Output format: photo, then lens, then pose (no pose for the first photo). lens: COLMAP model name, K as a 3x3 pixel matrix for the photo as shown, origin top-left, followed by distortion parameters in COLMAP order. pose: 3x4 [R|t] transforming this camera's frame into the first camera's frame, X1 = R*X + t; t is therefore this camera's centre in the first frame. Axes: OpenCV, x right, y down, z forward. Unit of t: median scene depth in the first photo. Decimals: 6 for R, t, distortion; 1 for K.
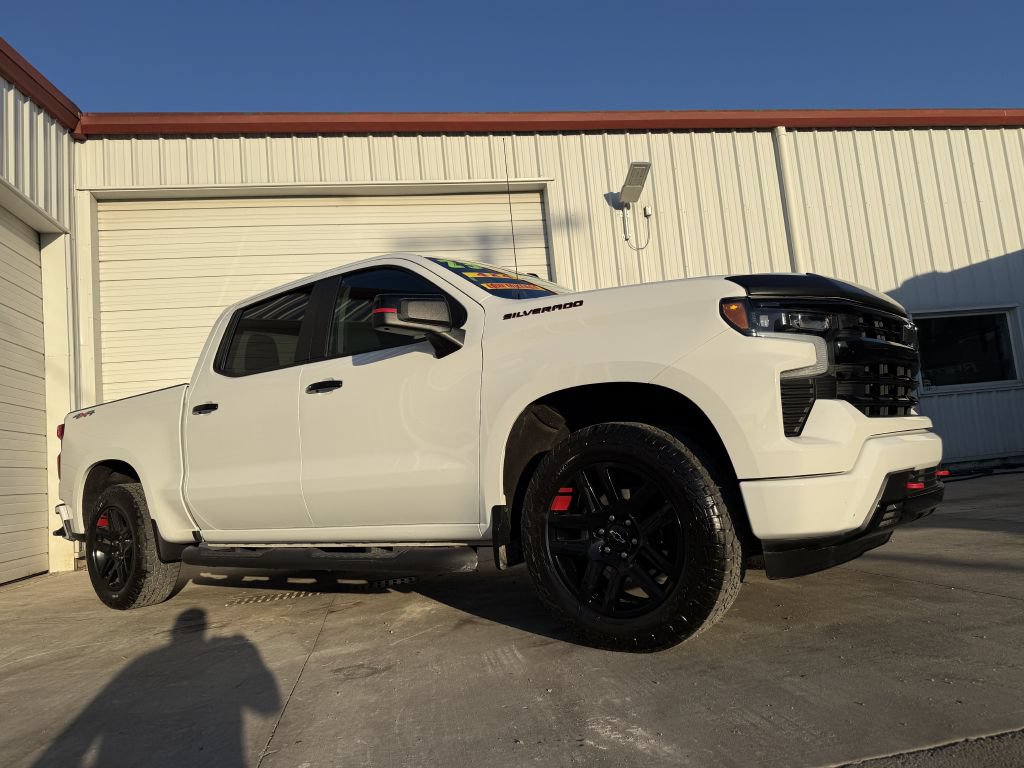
lens RADIAL K [[743.5, 0, 507.7], [0, 743.5, 384.6], [0, 0, 1]] dist [0.060034, -0.059441]
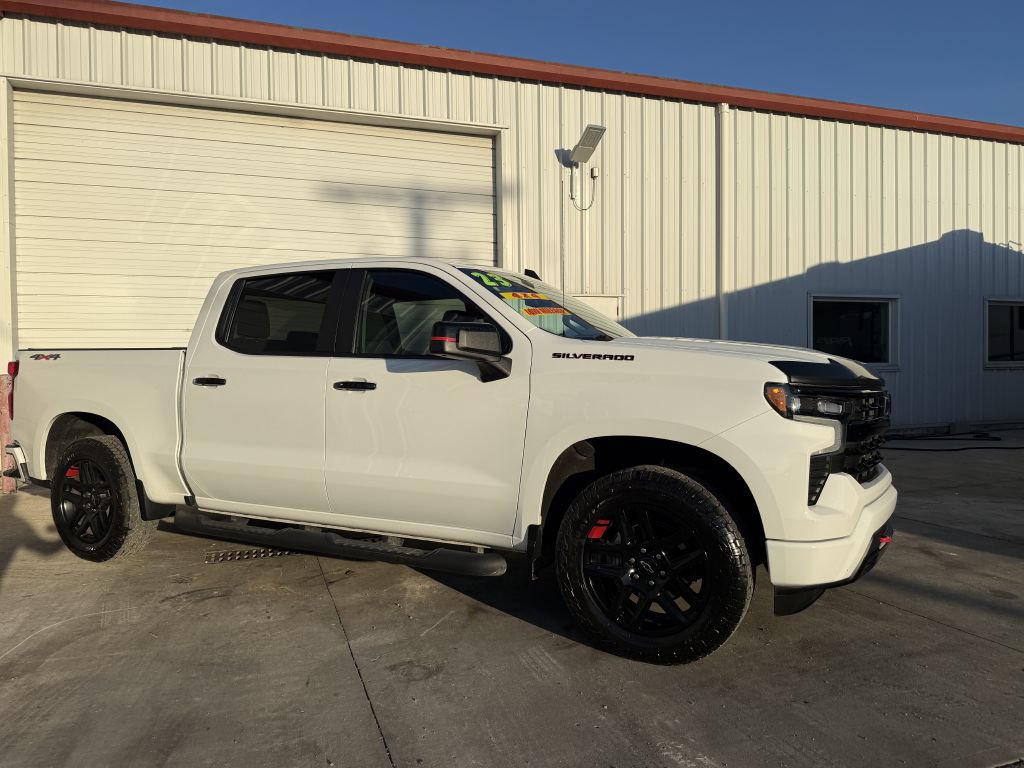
lens RADIAL K [[745.0, 0, 512.0], [0, 745.0, 384.0], [0, 0, 1]] dist [0.051203, -0.045179]
pose [[0.982333, 0.080482, 0.168954, -0.160273], [-0.100244, 0.988652, 0.111889, -0.107594], [-0.158031, -0.126849, 0.979253, -0.045232]]
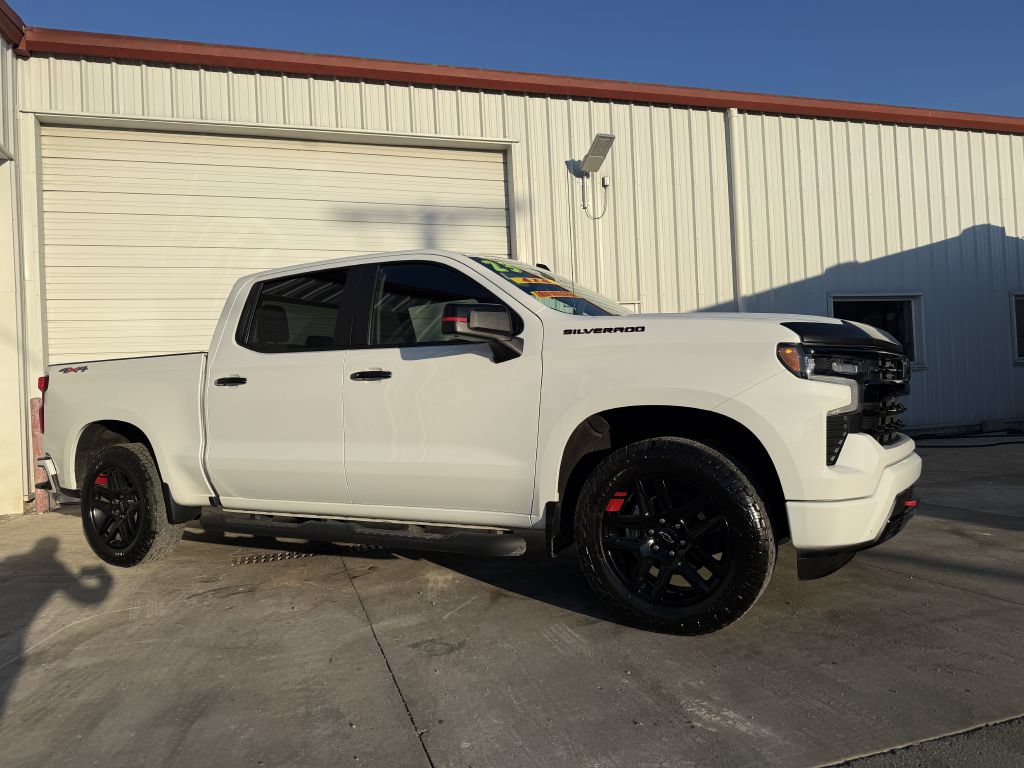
lens RADIAL K [[743.5, 0, 507.7], [0, 743.5, 384.6], [0, 0, 1]] dist [0.060034, -0.059441]
pose [[0.990149, 0.048909, 0.131199, -0.148711], [-0.059906, 0.994894, 0.081224, -0.063495], [-0.126556, -0.088283, 0.988023, -0.054927]]
